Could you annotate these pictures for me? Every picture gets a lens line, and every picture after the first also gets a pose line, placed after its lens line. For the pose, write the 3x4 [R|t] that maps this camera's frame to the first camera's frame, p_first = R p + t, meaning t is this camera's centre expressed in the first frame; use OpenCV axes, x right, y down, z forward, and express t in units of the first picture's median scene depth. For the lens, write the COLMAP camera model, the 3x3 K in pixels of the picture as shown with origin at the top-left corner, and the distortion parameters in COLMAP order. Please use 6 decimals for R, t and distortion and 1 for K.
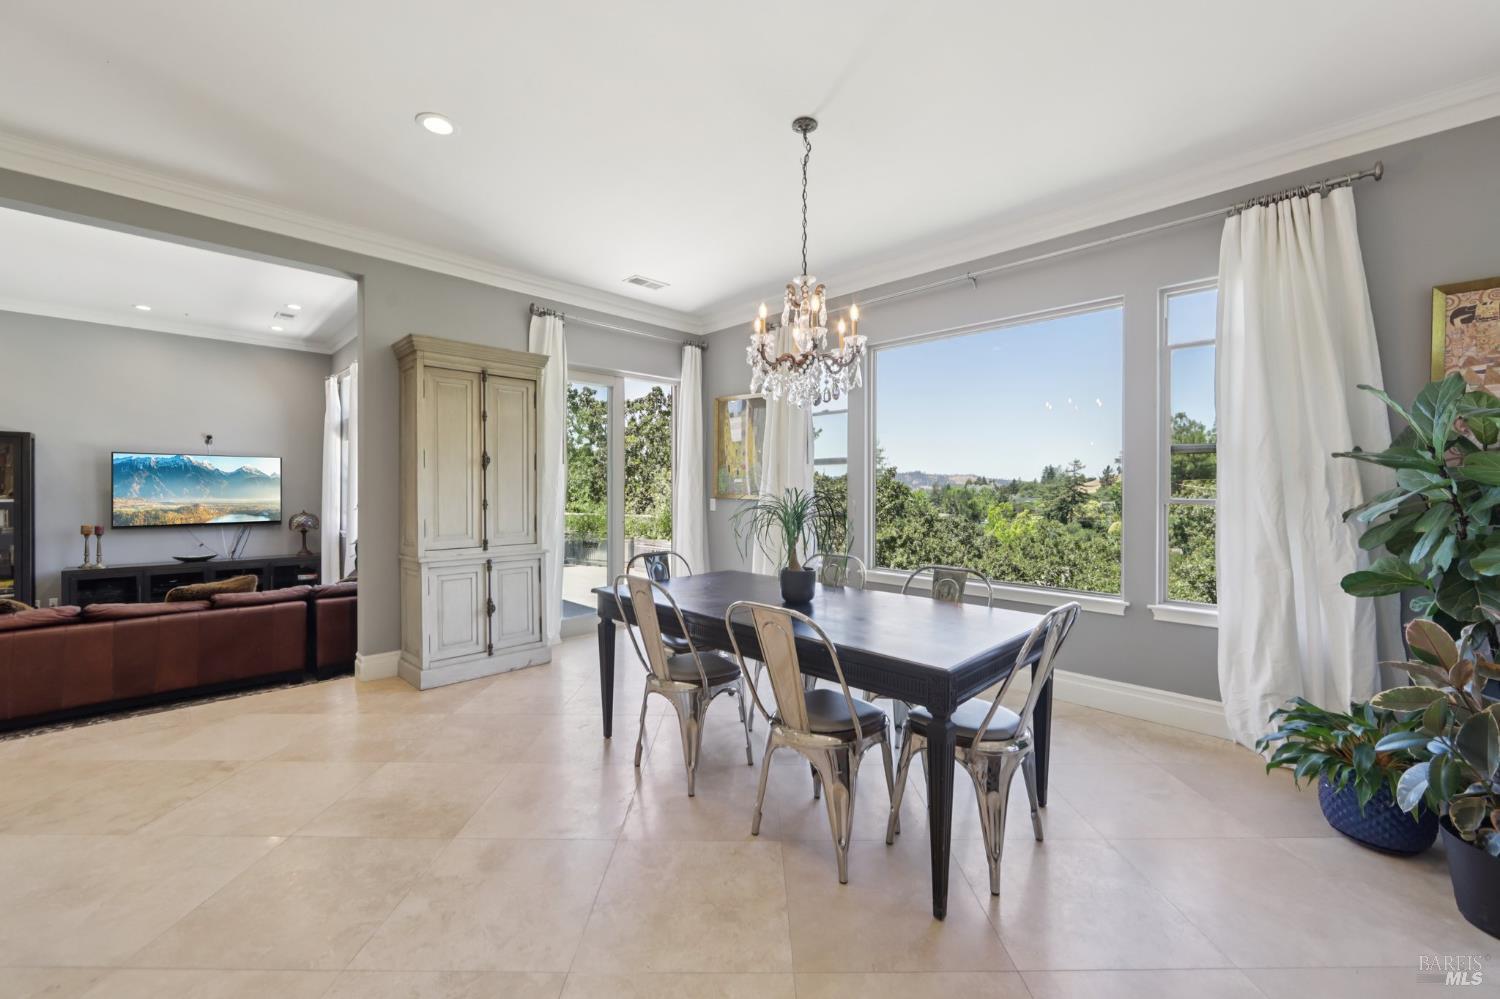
lens RADIAL K [[600.2, 0, 743.6], [0, 600.2, 493.4], [0, 0, 1]] dist [-0.006228, 0.000567]
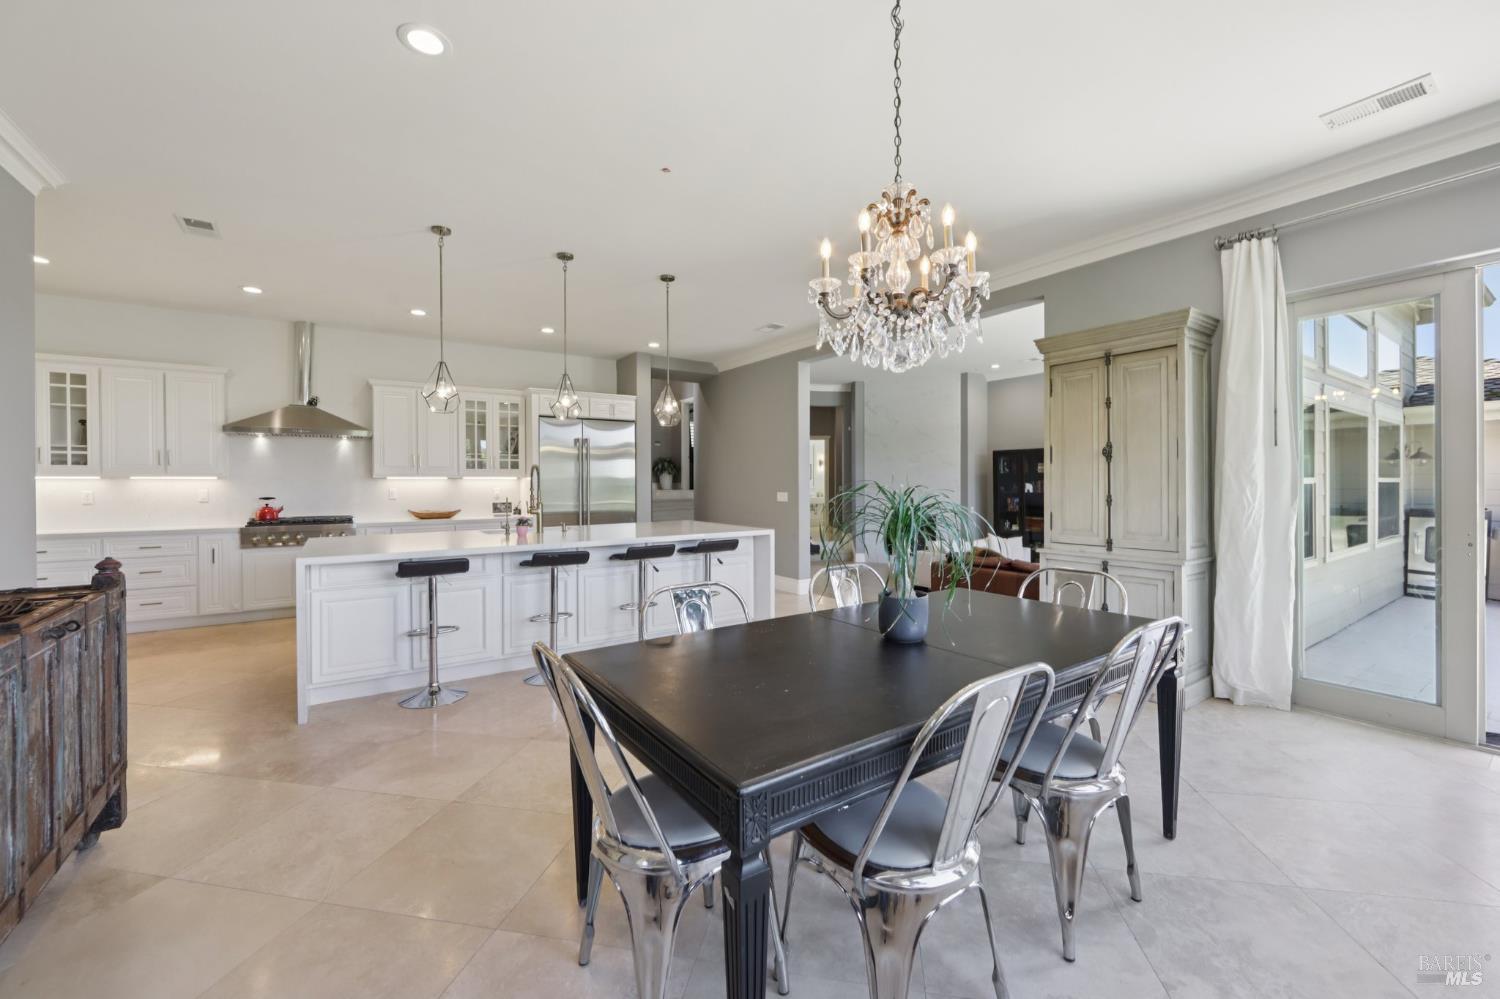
lens RADIAL K [[600.2, 0, 755.5], [0, 600.2, 485.6], [0, 0, 1]] dist [-0.006228, 0.000567]
pose [[-0.180503, 0.000720, -0.983574, 0.554782], [-0.003094, 0.999994, 0.001300, -0.003230], [0.983570, 0.003278, -0.180500, 0.638977]]
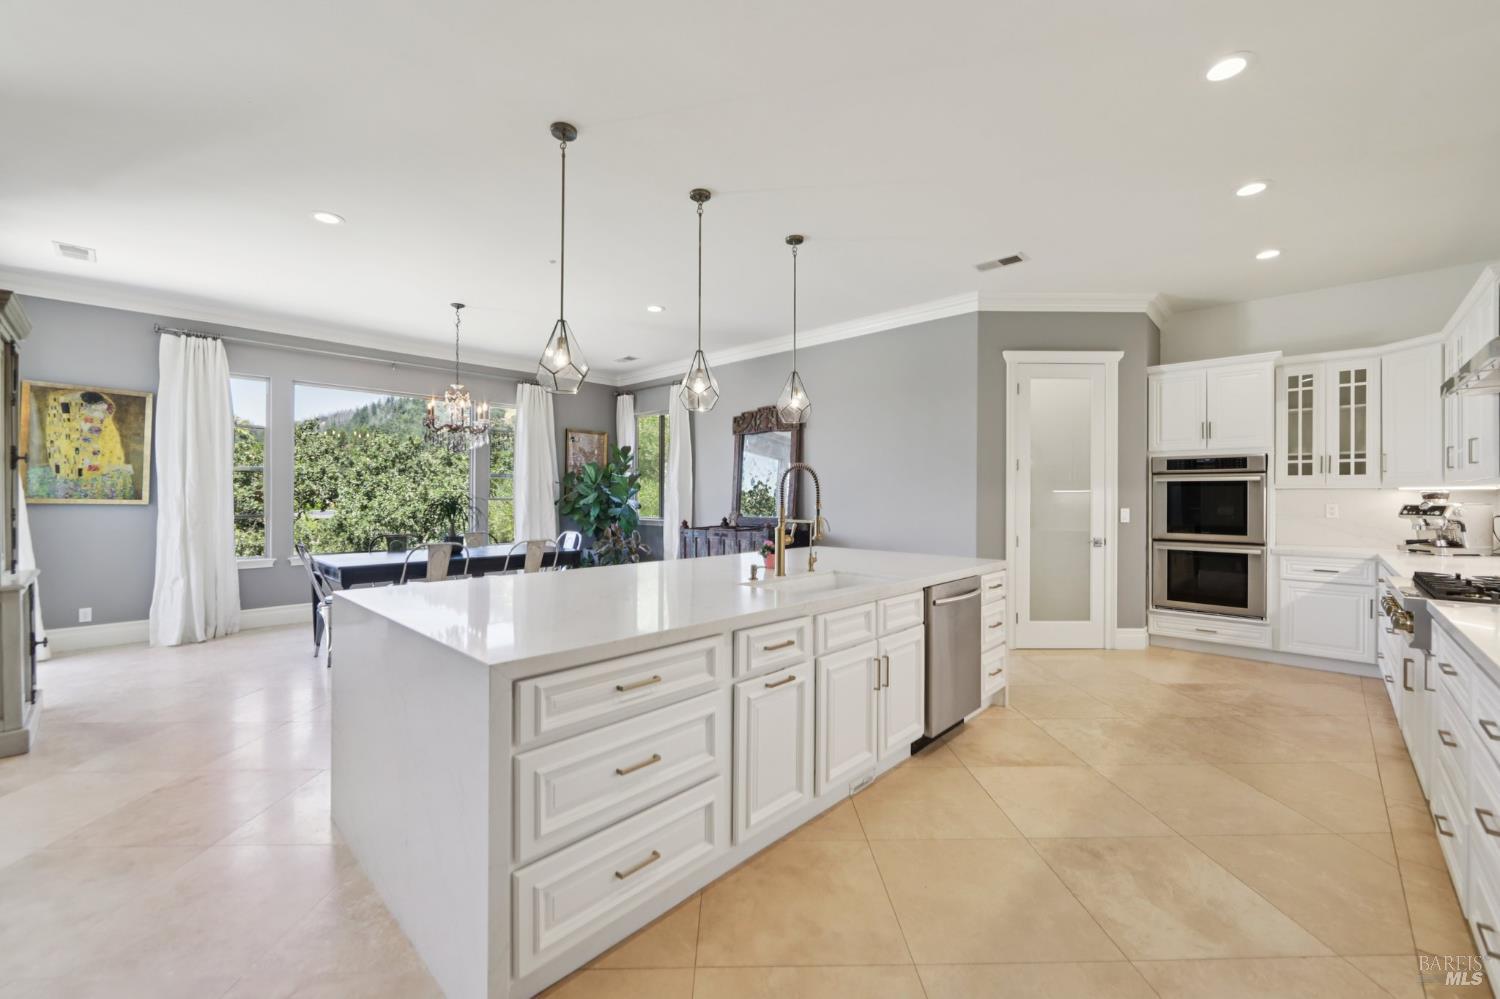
lens RADIAL K [[600.2, 0, 756.5], [0, 600.2, 493.3], [0, 0, 1]] dist [-0.006228, 0.000567]
pose [[-0.026419, -0.001267, 0.999650, -1.224235], [0.002674, 0.999996, 0.001338, -0.007277], [-0.999647, 0.002708, -0.026415, 0.064947]]
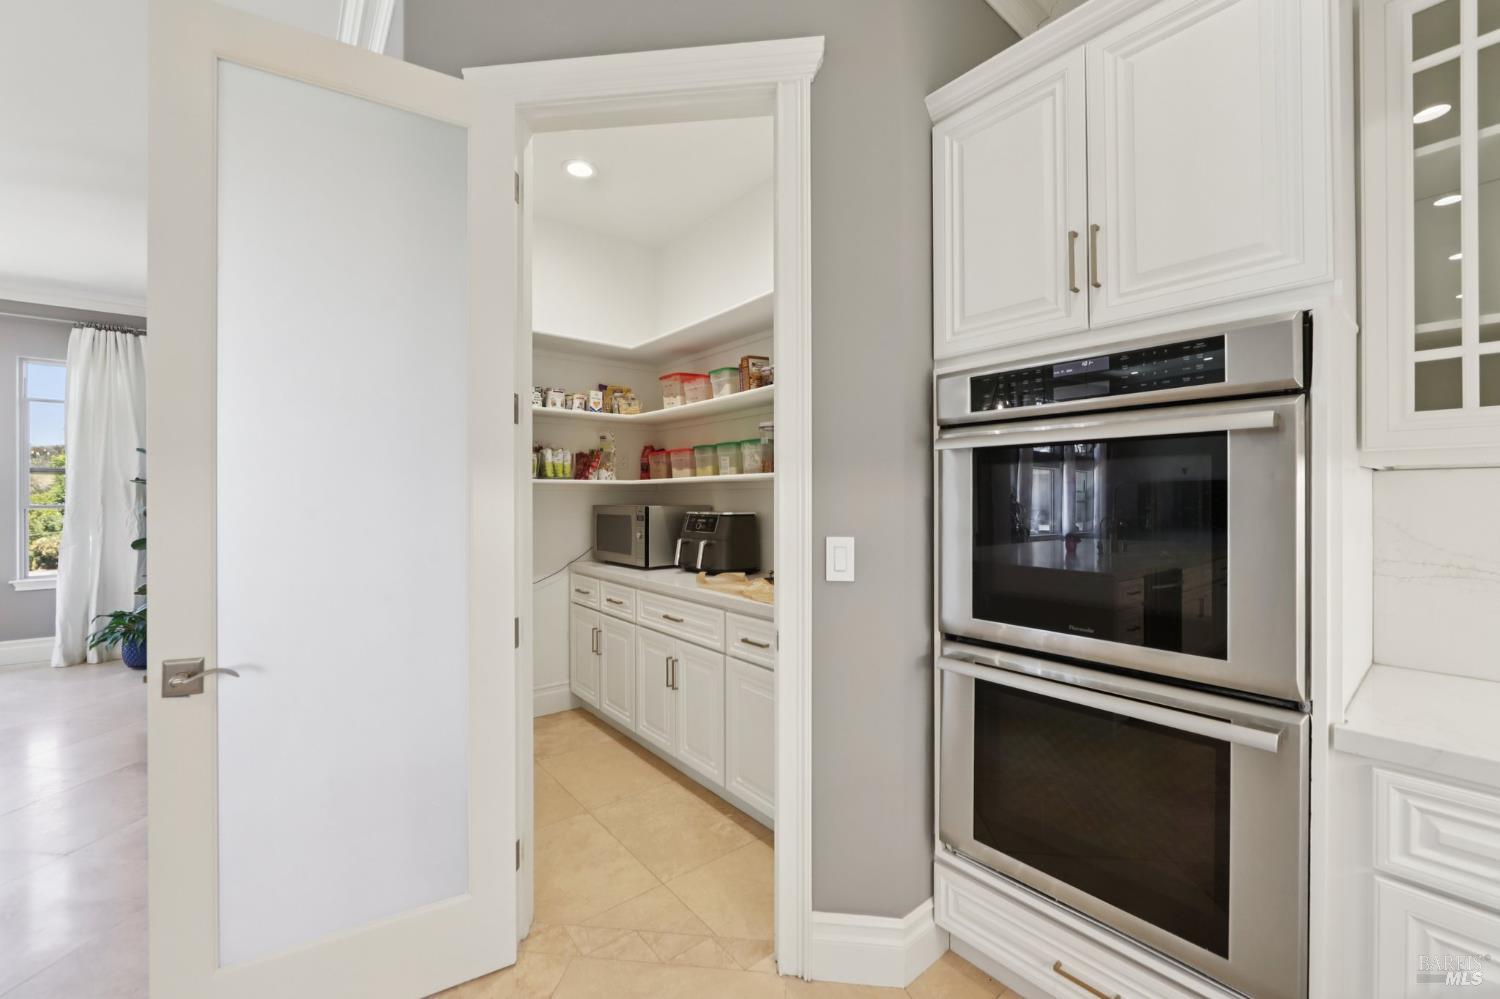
lens RADIAL K [[600.2, 0, 761.5], [0, 600.2, 497.6], [0, 0, 1]] dist [-0.006228, 0.000567]
pose [[0.095561, -0.004765, 0.995412, -0.424606], [0.009749, 0.999945, 0.003851, -0.000792], [-0.995376, 0.009336, 0.095602, -0.695042]]
